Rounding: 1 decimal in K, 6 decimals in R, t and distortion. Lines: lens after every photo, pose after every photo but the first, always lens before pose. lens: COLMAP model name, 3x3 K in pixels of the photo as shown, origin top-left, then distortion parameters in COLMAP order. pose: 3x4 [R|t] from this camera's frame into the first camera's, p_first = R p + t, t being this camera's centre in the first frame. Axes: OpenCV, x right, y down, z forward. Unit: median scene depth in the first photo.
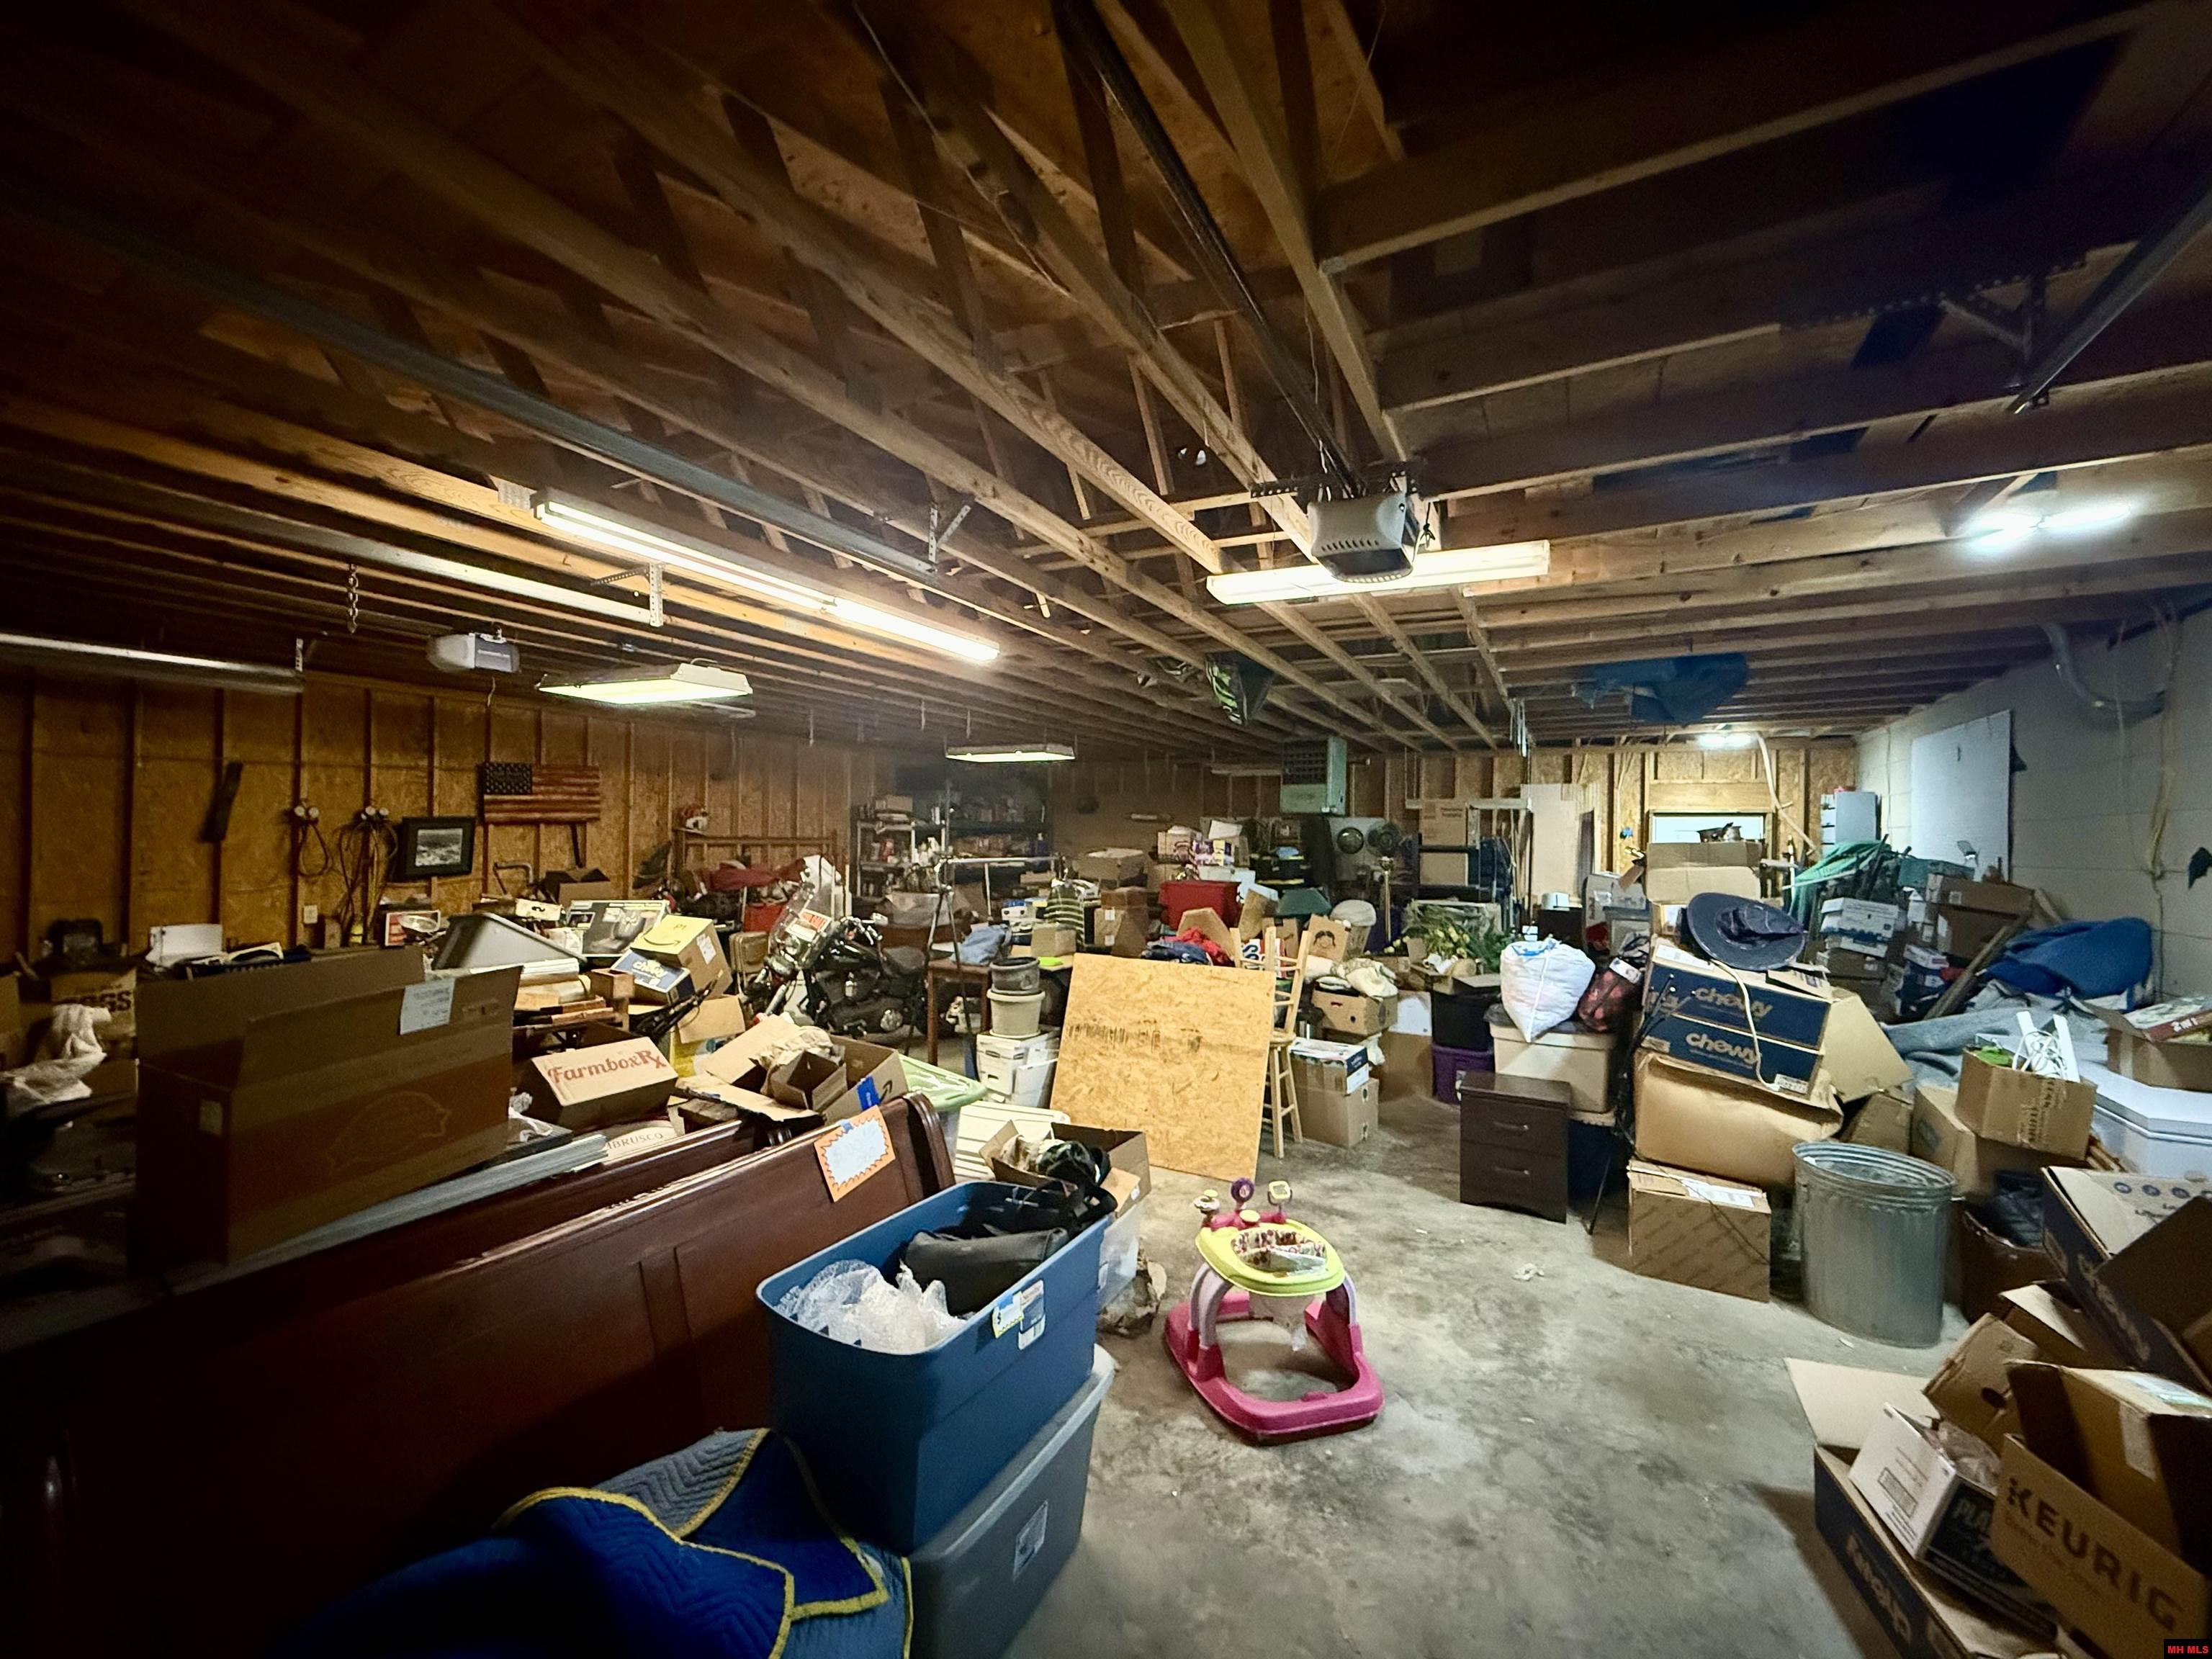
lens RADIAL K [[884.1, 0, 1100.6], [0, 884.1, 832.1], [0, 0, 1]] dist [0.000255, 0.000017]
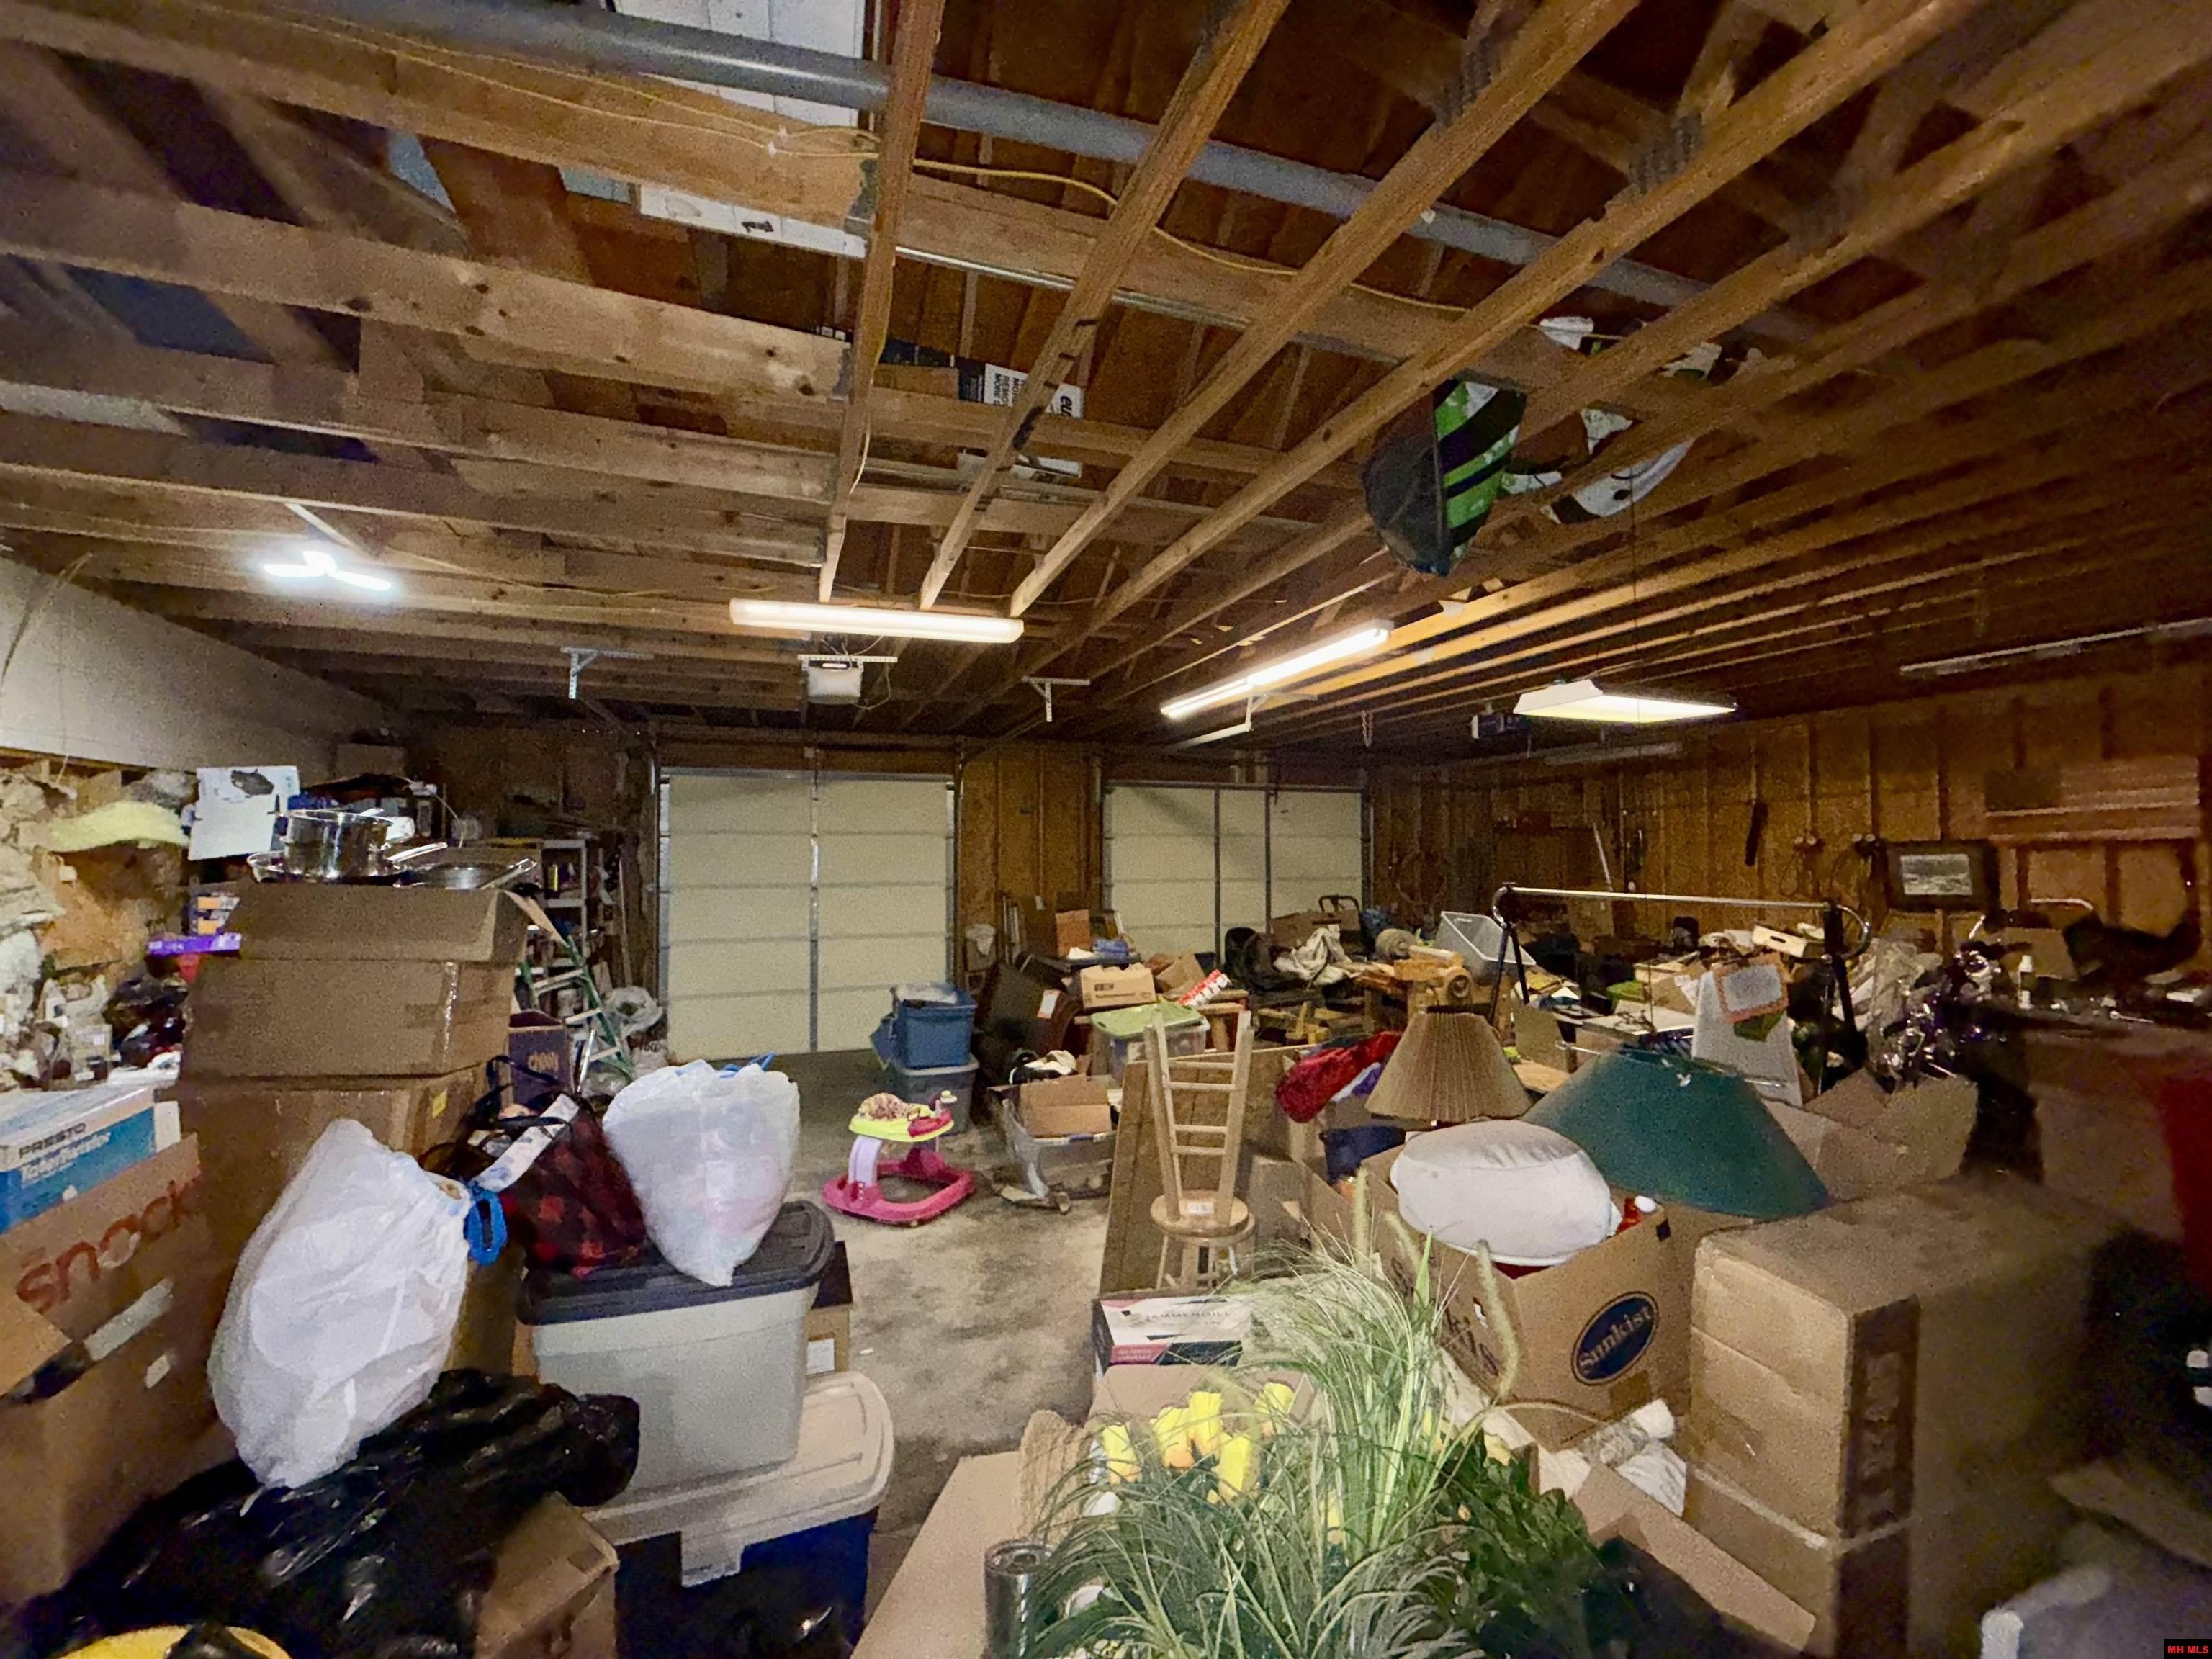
lens RADIAL K [[884.1, 0, 1103.5], [0, 884.1, 838.1], [0, 0, 1]] dist [0.000255, 0.000017]
pose [[-0.665504, -0.023533, -0.746023, 0.481986], [-0.005384, 0.999628, -0.026729, 0.008332], [0.746375, -0.013771, -0.665383, 0.990186]]
